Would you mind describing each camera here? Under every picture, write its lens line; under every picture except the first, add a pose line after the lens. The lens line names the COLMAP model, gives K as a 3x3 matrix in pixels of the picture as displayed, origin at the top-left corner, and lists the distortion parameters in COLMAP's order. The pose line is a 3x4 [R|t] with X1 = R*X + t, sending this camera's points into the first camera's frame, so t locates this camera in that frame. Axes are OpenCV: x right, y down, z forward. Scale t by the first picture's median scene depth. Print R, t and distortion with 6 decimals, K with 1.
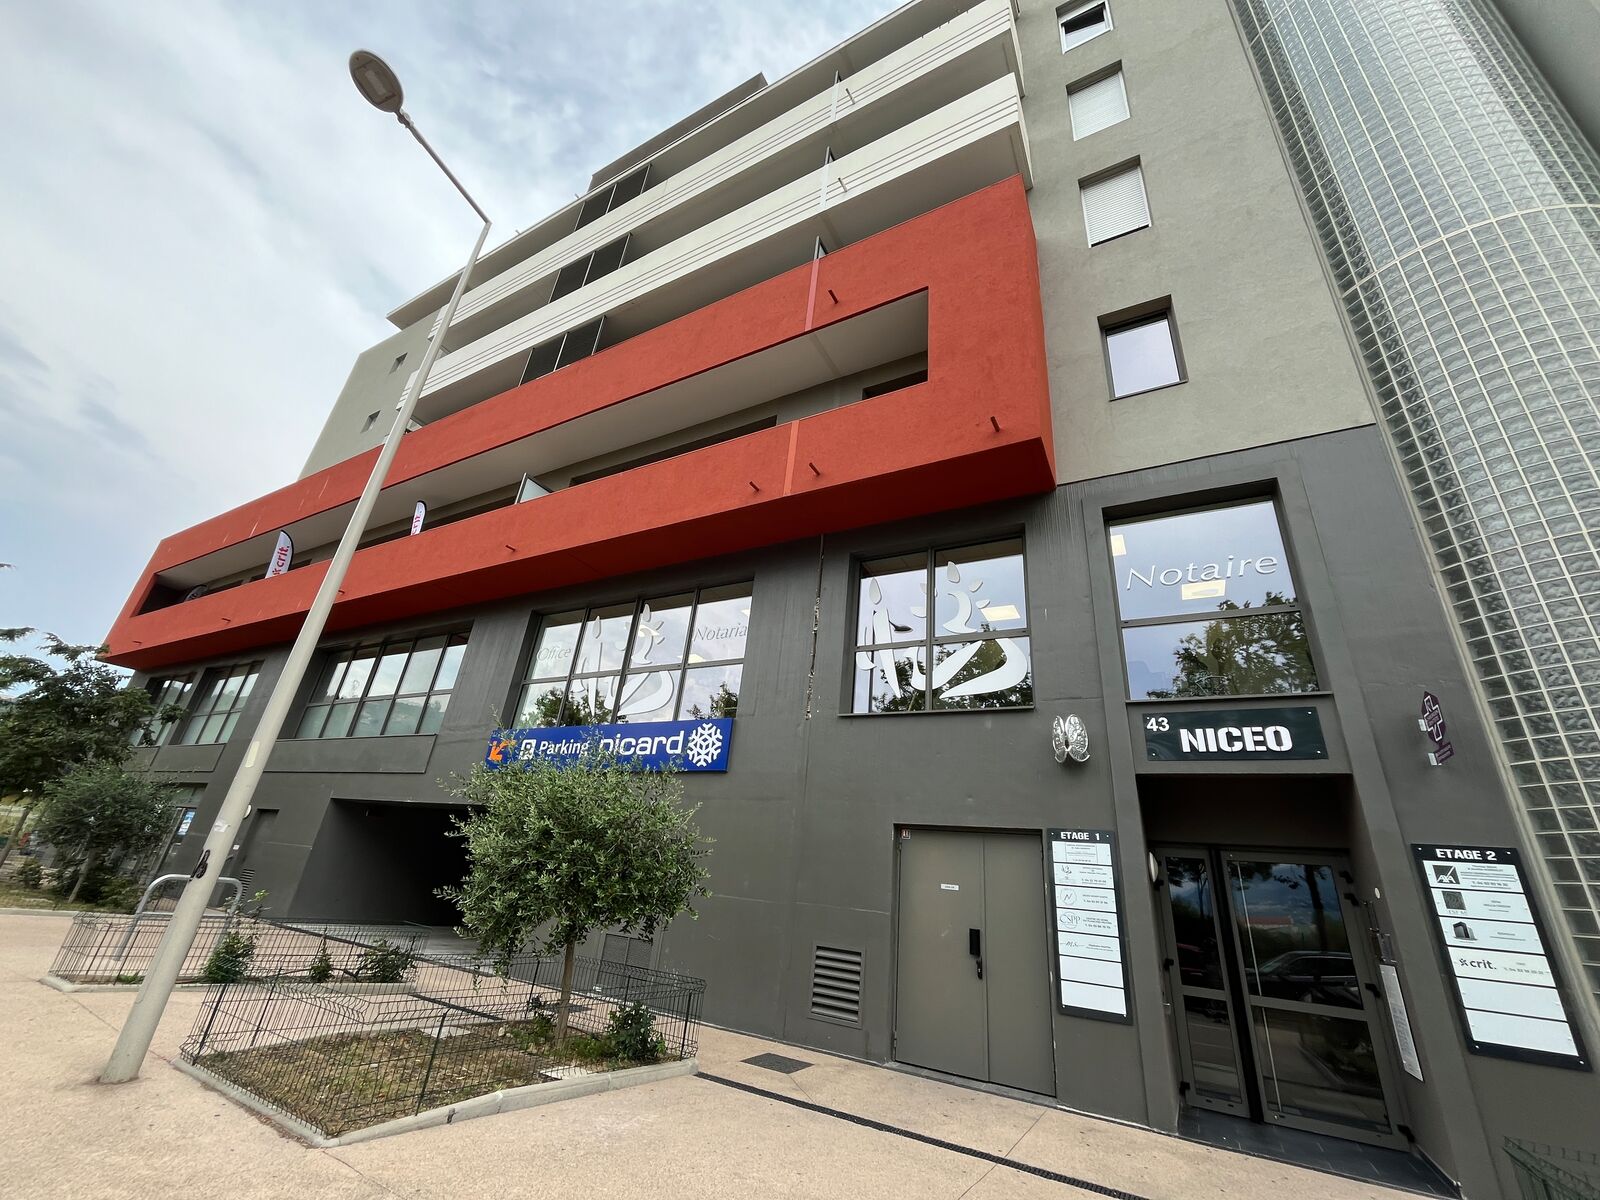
lens RADIAL K [[637.6, 0, 796.2], [0, 637.6, 601.0], [0, 0, 1]] dist [-0.007786, 0.000115]
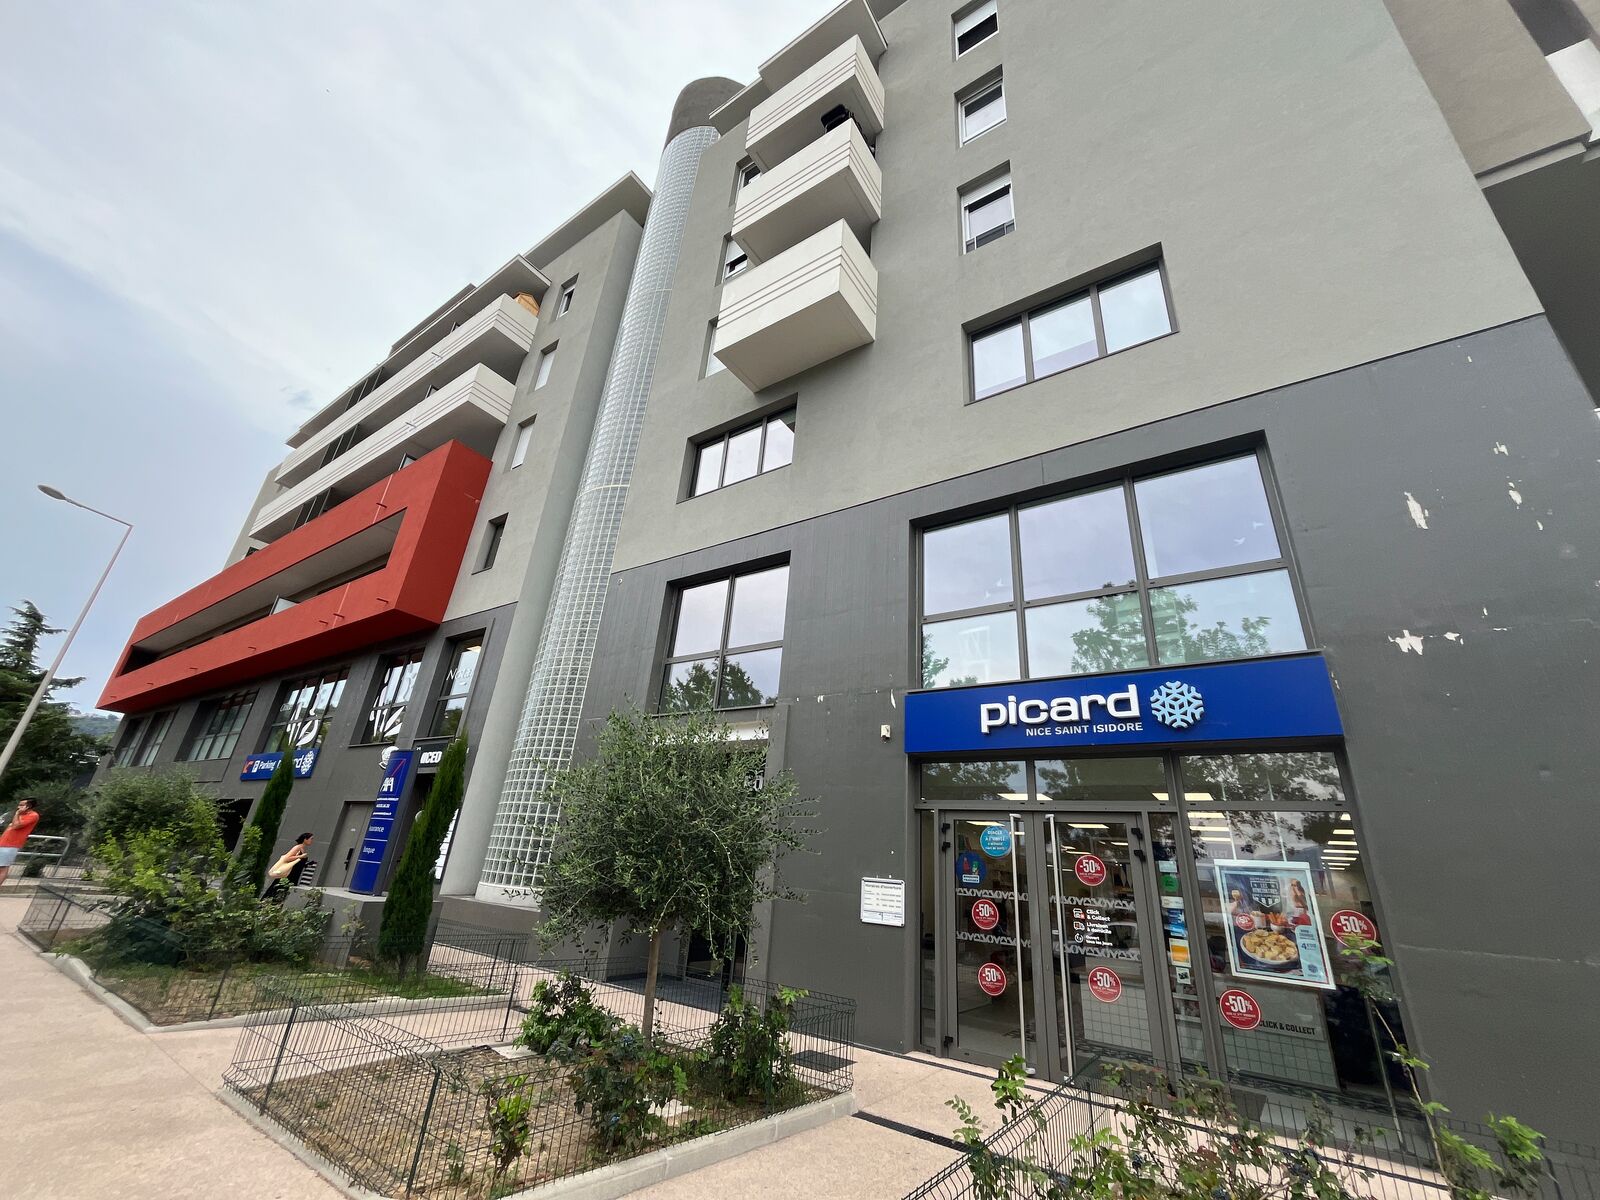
lens RADIAL K [[645.8, 0, 794.1], [0, 645.8, 600.5], [0, 0, 1]] dist [-0.003550, 0.000439]
pose [[0.994084, -0.066615, -0.085782, 0.378225], [0.069709, 0.997001, 0.033599, -0.054415], [0.083287, -0.039380, 0.995747, -0.202103]]
